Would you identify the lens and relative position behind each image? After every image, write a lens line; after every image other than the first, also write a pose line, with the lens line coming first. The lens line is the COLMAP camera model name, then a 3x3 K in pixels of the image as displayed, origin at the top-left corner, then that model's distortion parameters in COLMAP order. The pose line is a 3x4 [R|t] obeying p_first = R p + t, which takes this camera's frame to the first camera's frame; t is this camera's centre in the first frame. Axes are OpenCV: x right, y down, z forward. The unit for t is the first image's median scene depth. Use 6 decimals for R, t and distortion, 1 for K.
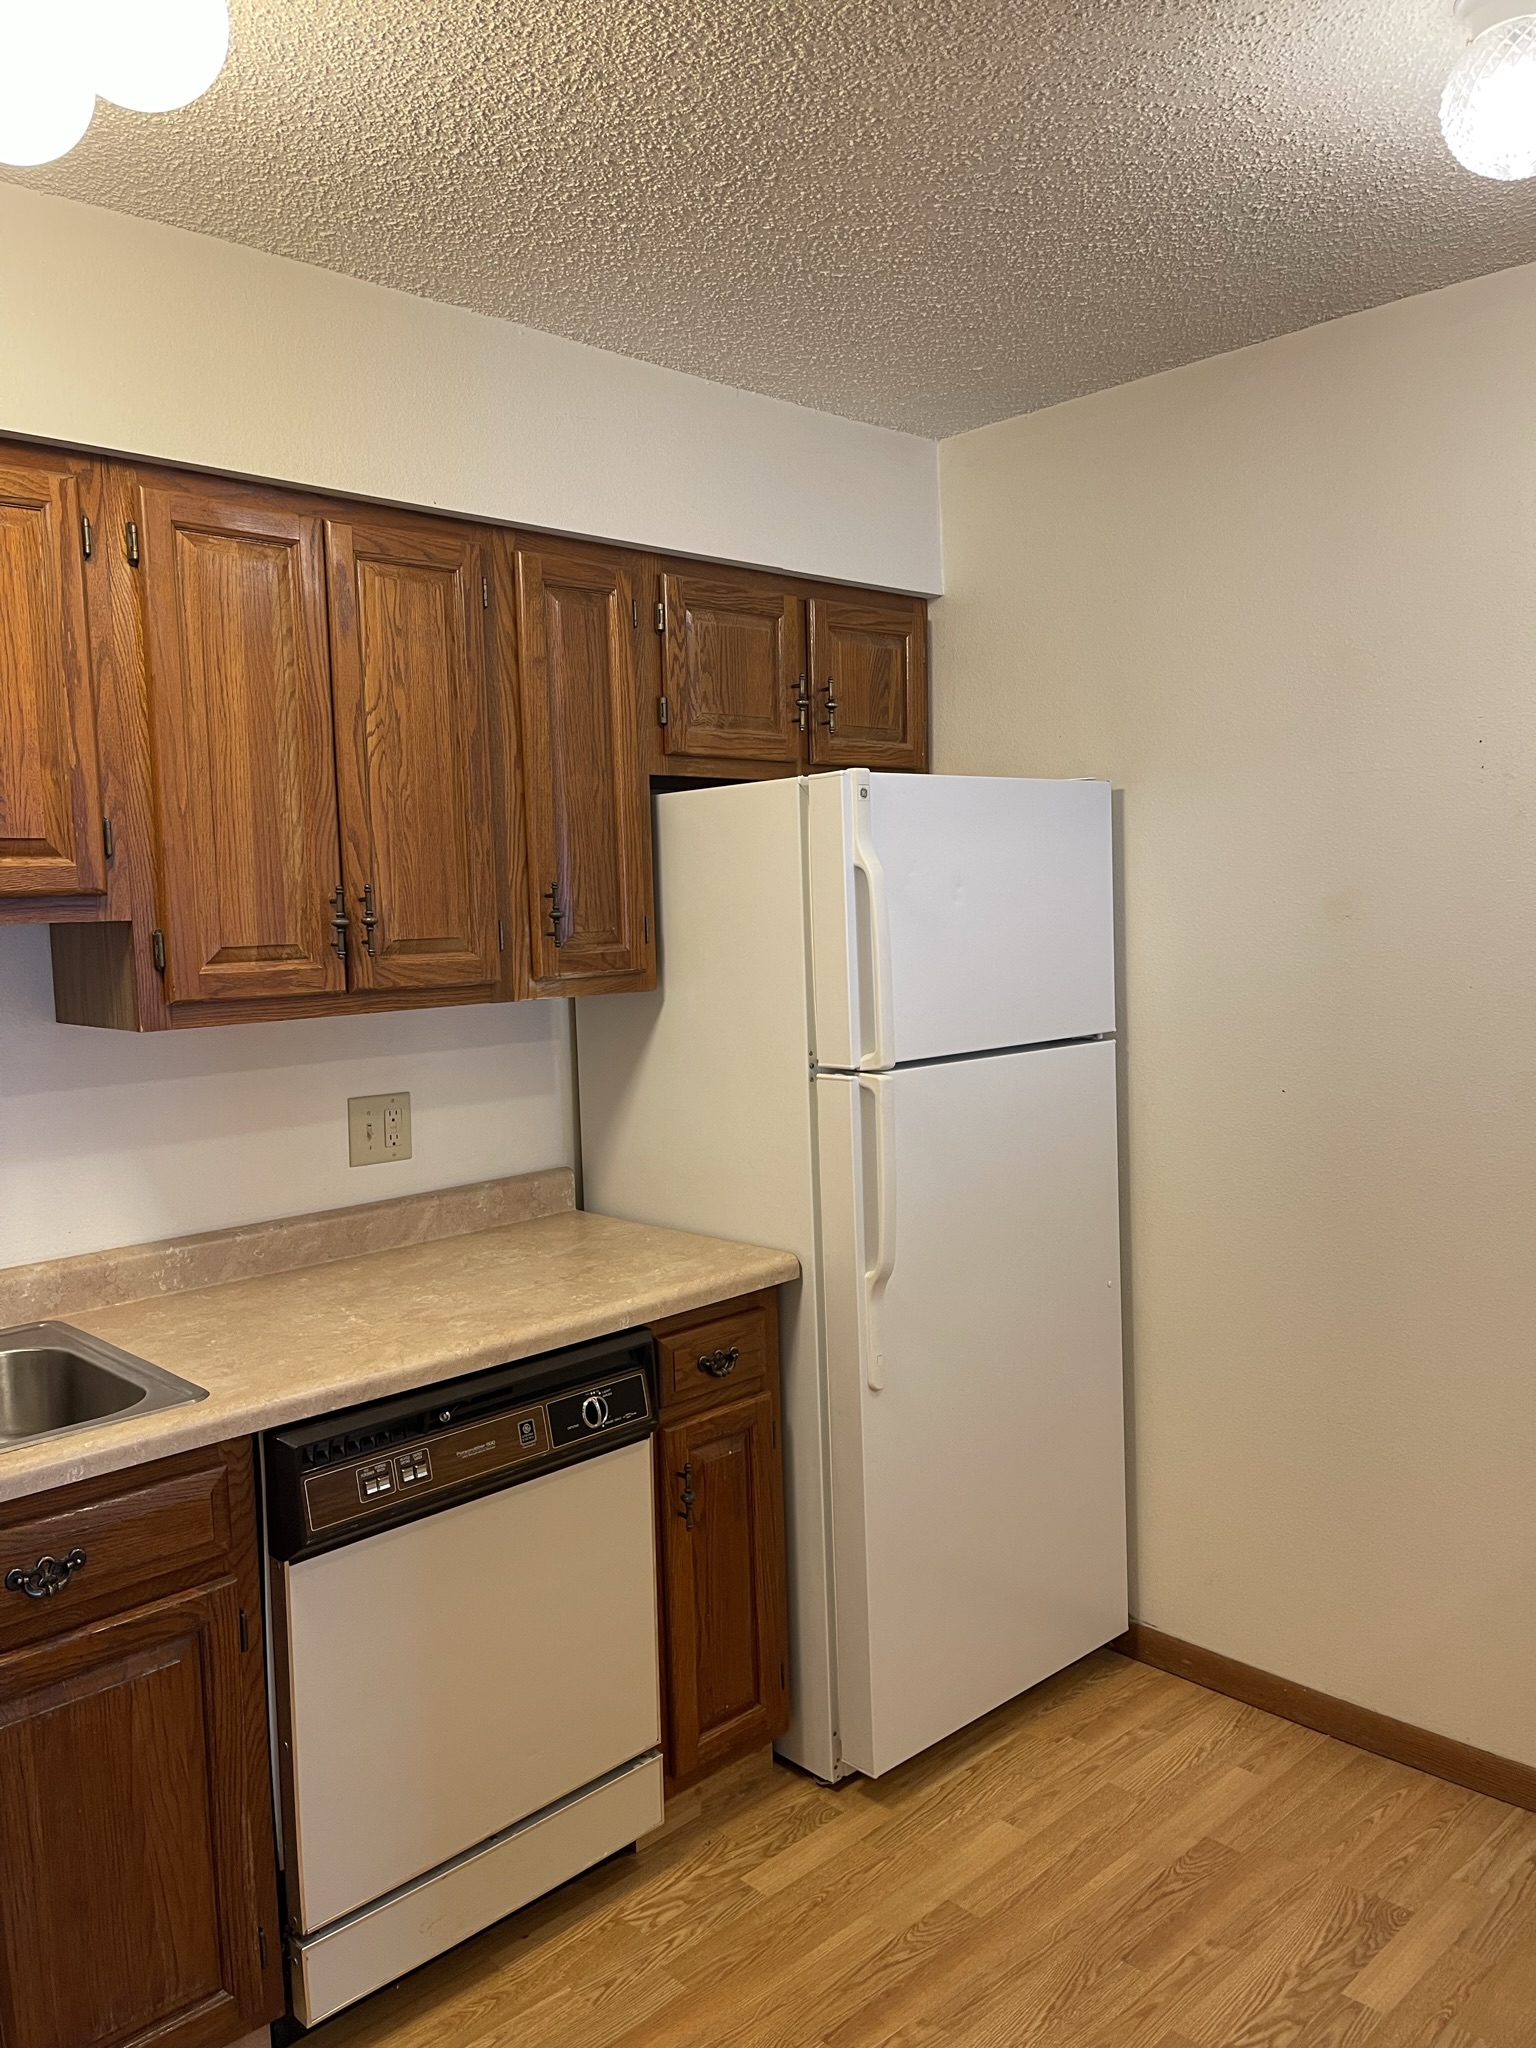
lens RADIAL K [[1539.8, 0, 768.0], [0, 1539.8, 1024.0], [0, 0, 1]] dist [0.073588, -0.090670]
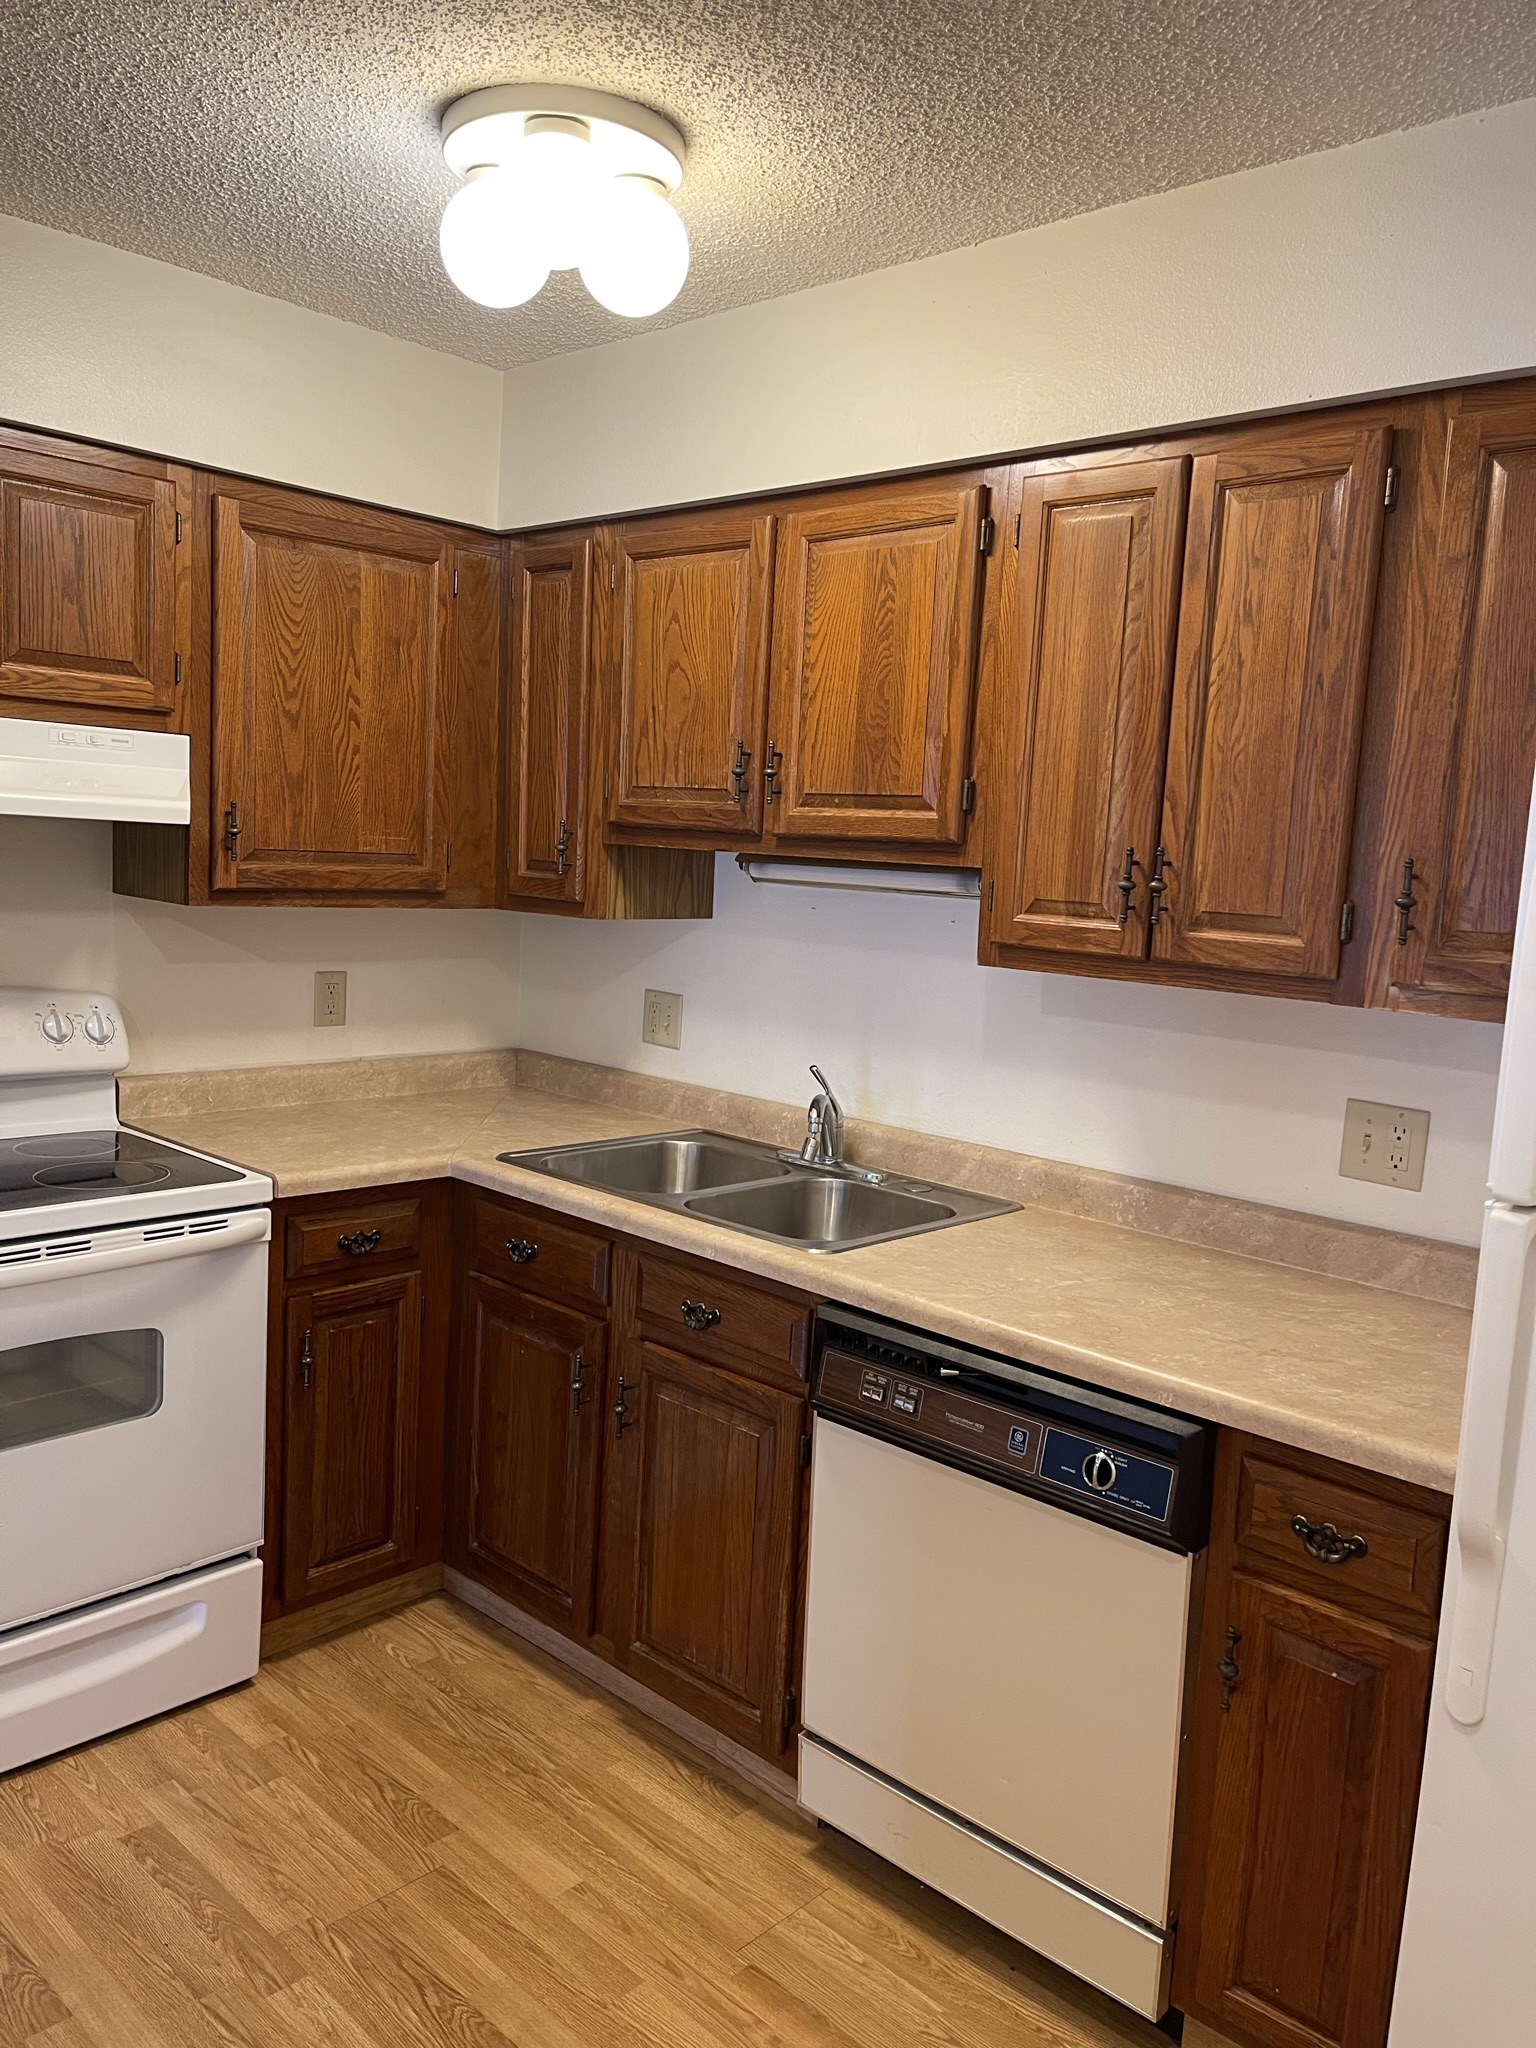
lens RADIAL K [[1532.5, 0, 766.7], [0, 1532.5, 1037.5], [0, 0, 1]] dist [0.037594, -0.006470]
pose [[0.046782, 0.160785, -0.985880, 0.654483], [-0.134741, 0.978956, 0.153262, -0.086551], [0.989776, 0.125669, 0.067462, 0.703577]]
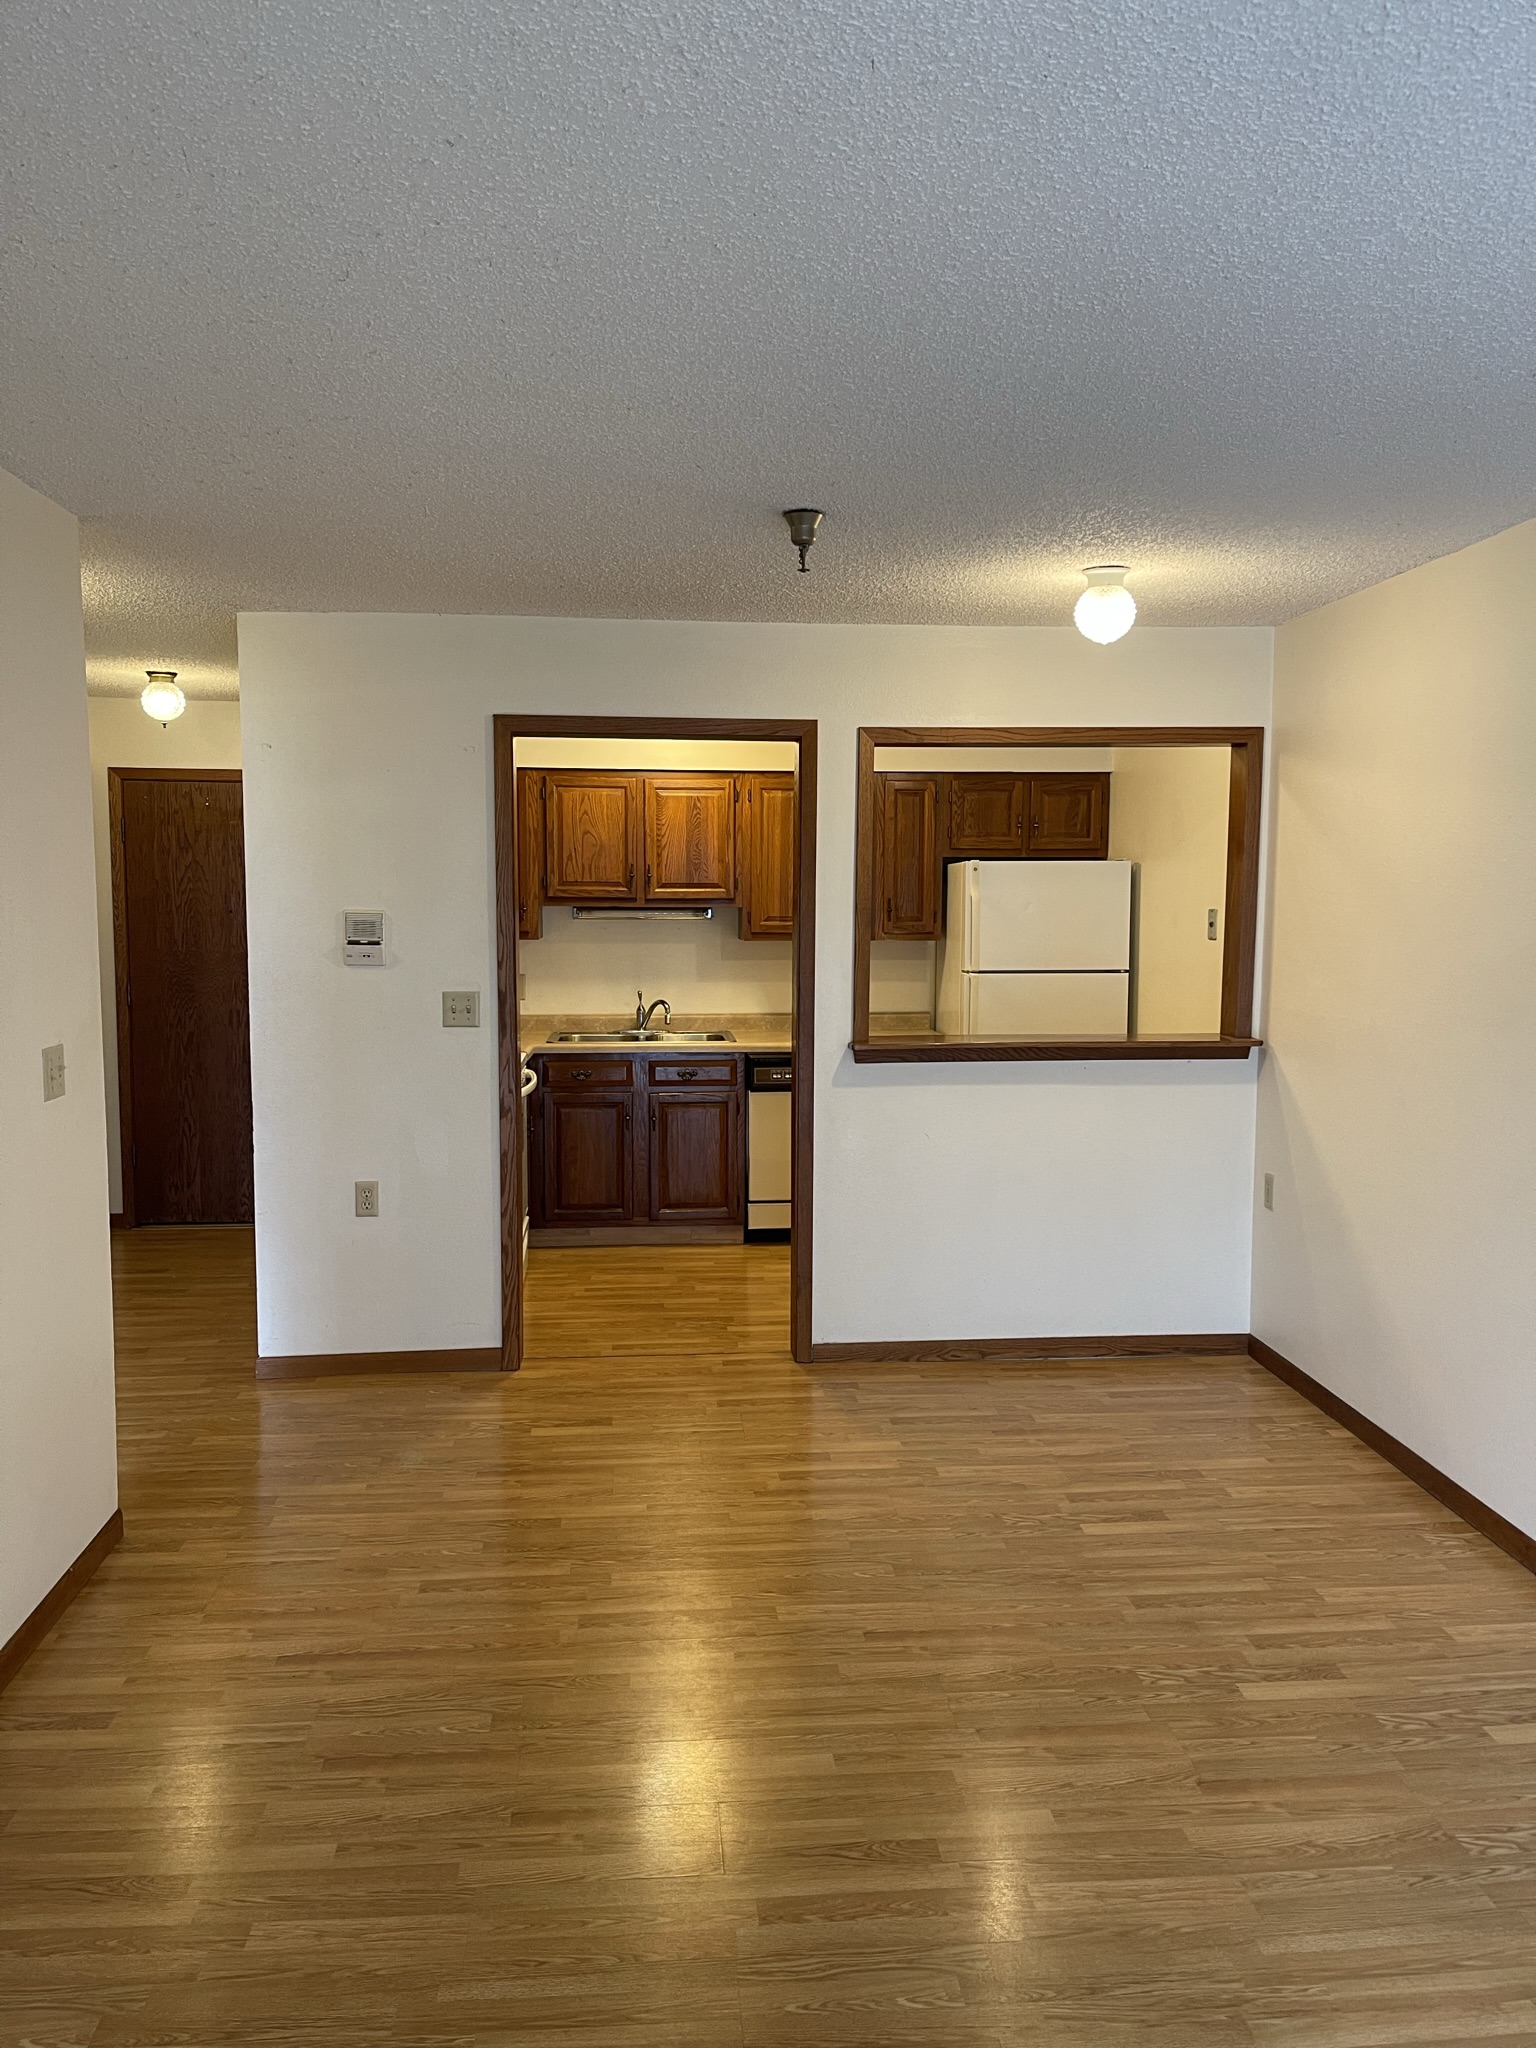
lens RADIAL K [[1539.8, 0, 768.0], [0, 1539.8, 1024.0], [0, 0, 1]] dist [0.073588, -0.090670]
pose [[0.769179, 0.084275, -0.633452, 1.590490], [-0.077793, 0.996242, 0.038078, 0.048847], [0.634280, 0.019989, 0.772845, -1.383004]]
